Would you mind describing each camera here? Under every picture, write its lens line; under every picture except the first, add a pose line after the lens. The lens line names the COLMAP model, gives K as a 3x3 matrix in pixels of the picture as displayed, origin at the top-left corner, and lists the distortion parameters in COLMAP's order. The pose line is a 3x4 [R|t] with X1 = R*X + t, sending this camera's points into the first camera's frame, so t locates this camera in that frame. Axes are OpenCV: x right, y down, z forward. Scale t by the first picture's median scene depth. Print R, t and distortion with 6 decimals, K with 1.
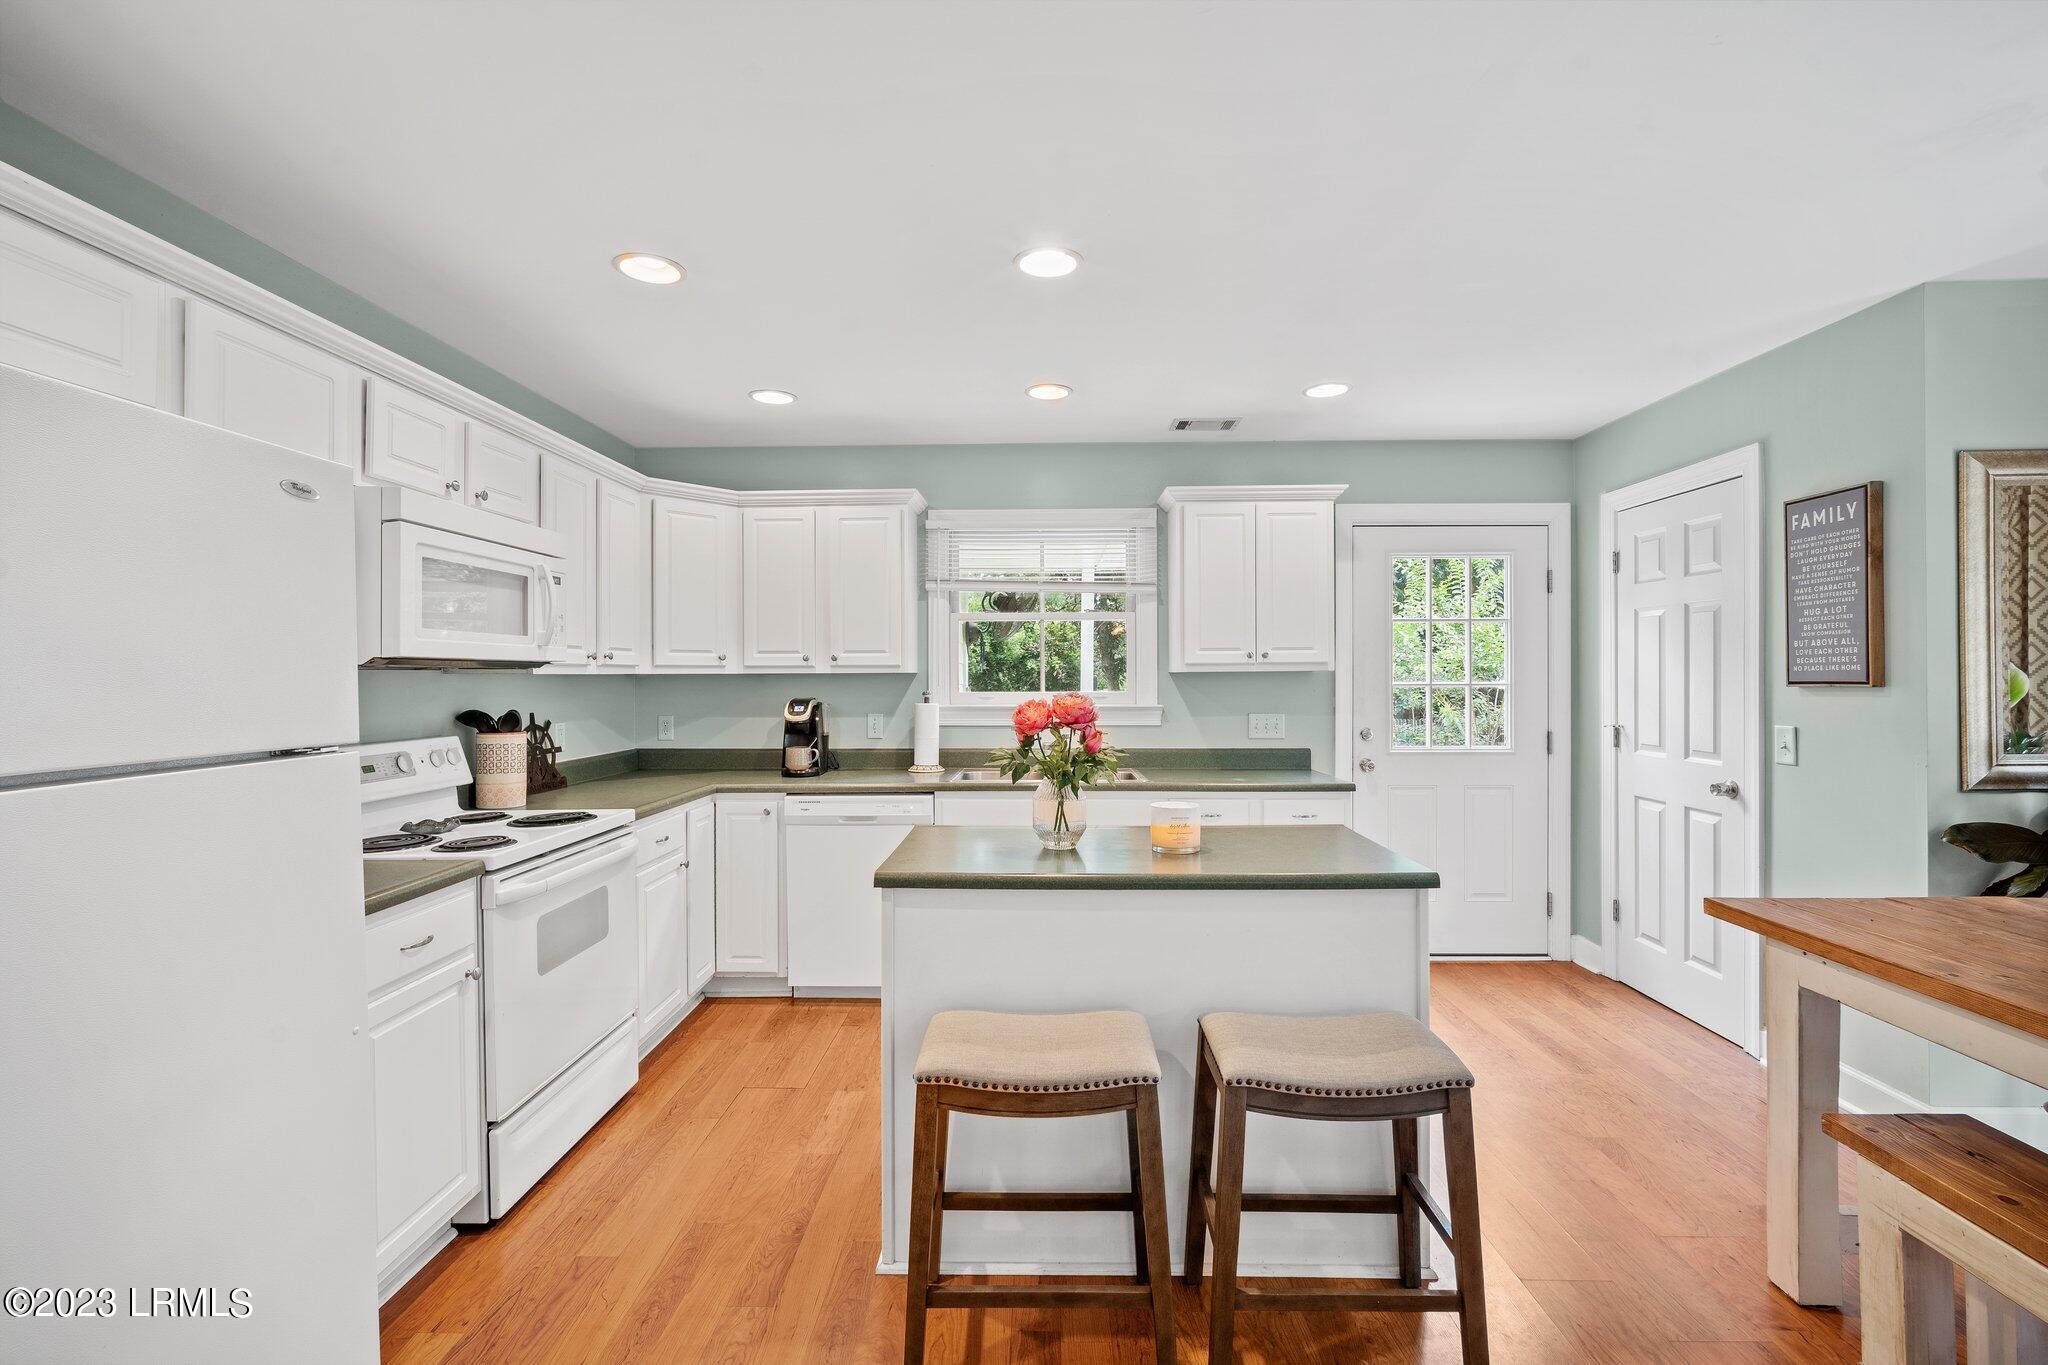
lens RADIAL K [[897.6, 0, 1023.3], [0, 897.6, 676.4], [0, 0, 1]] dist [-0.014285, 0.005448]
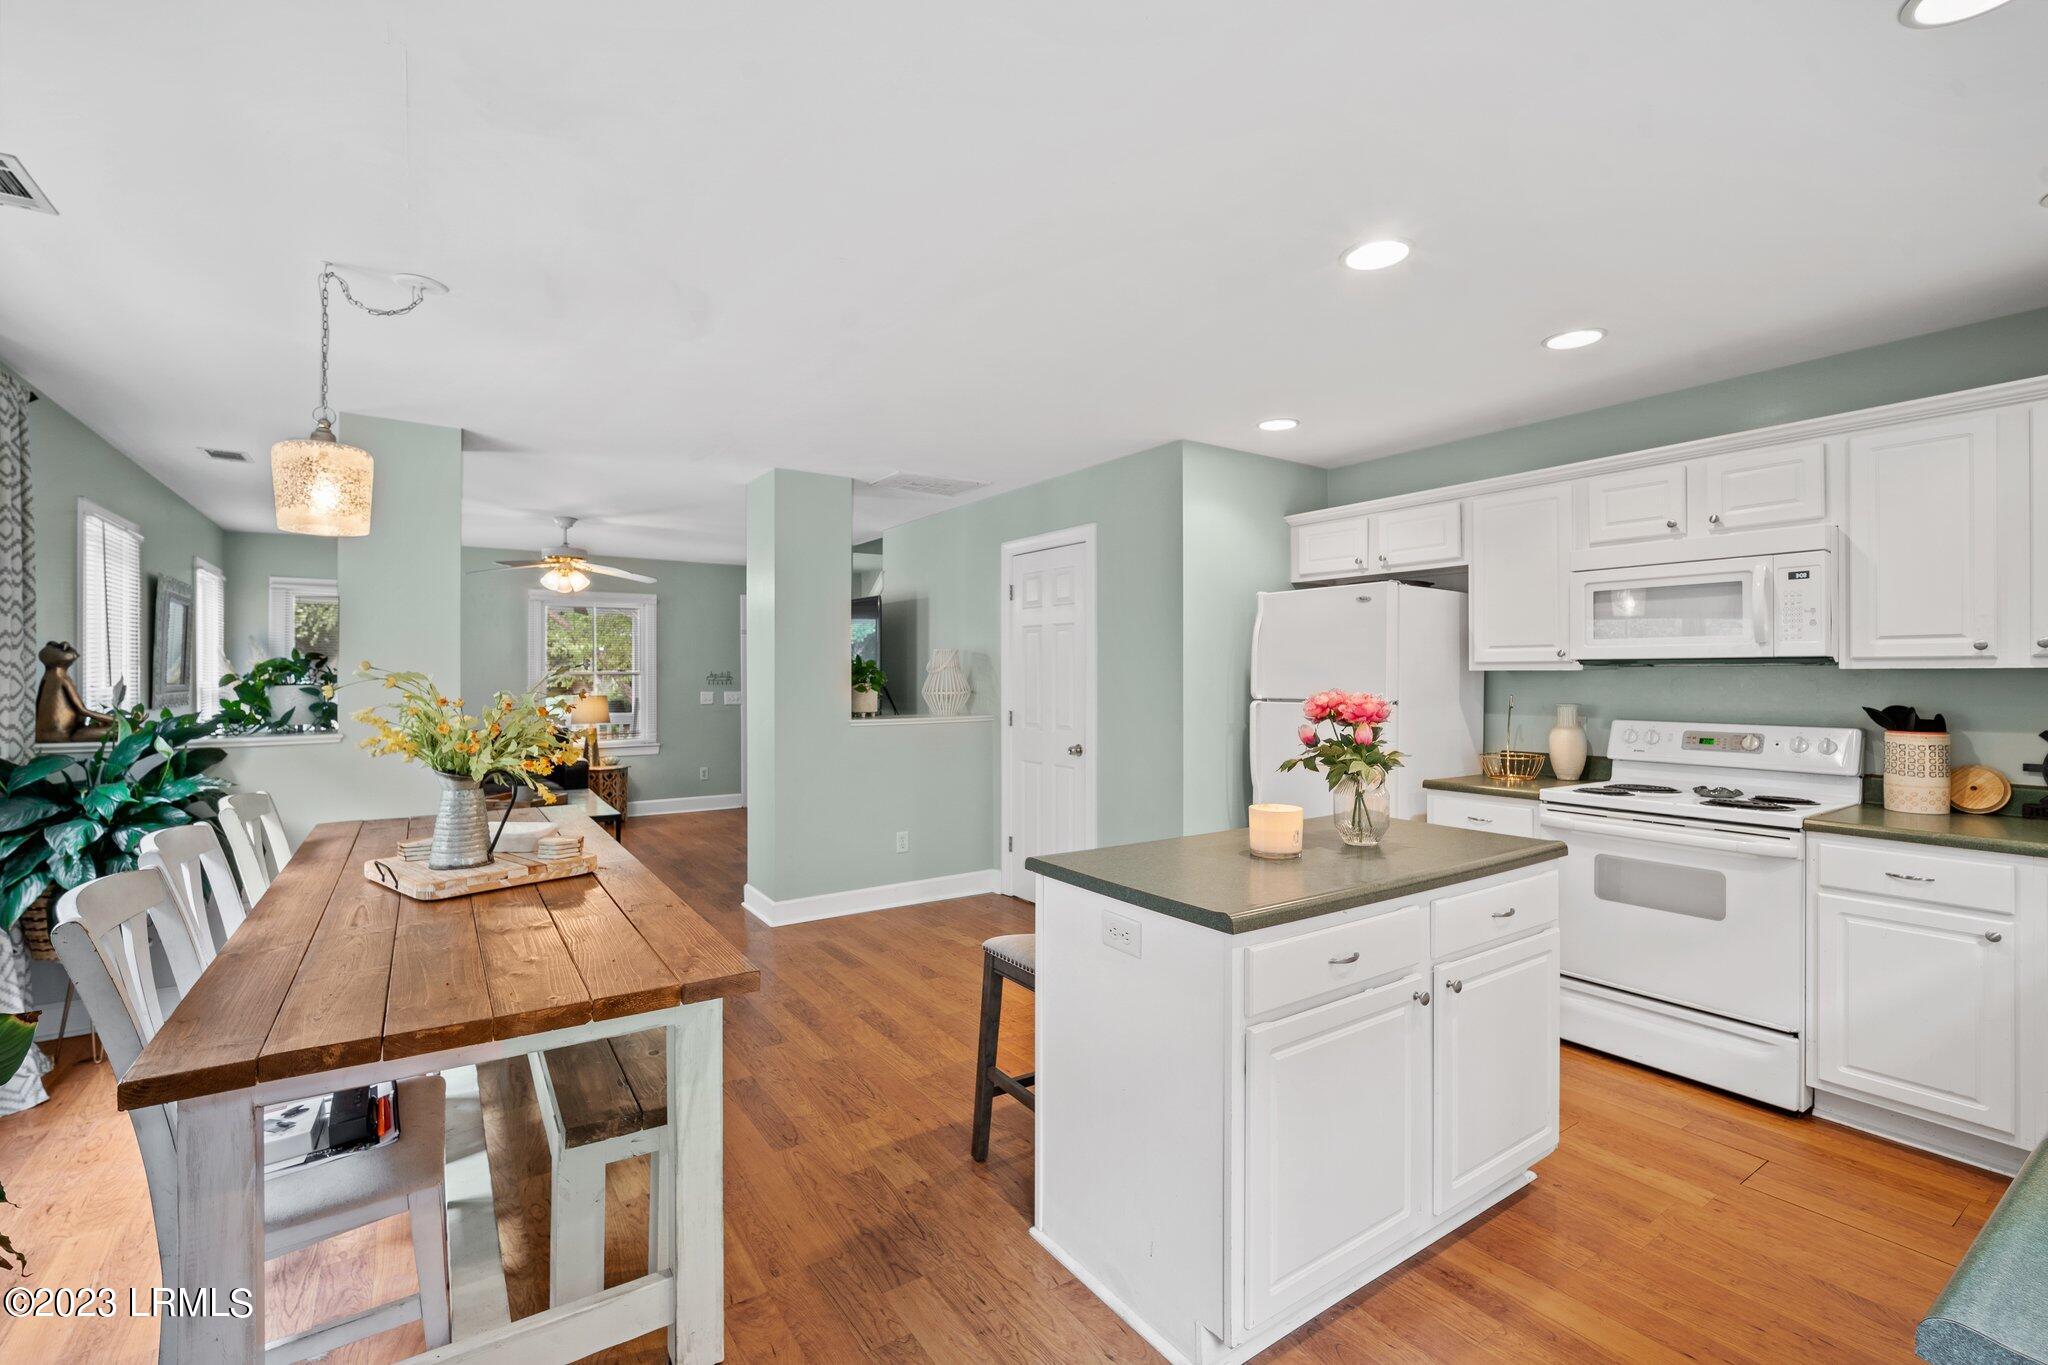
lens RADIAL K [[897.6, 0, 1023.3], [0, 897.6, 676.4], [0, 0, 1]] dist [-0.014285, 0.005448]
pose [[-0.814897, 0.010002, -0.579519, 0.815556], [0.005445, 0.999939, 0.009601, -0.009370], [0.579580, 0.004669, -0.814902, 1.402728]]
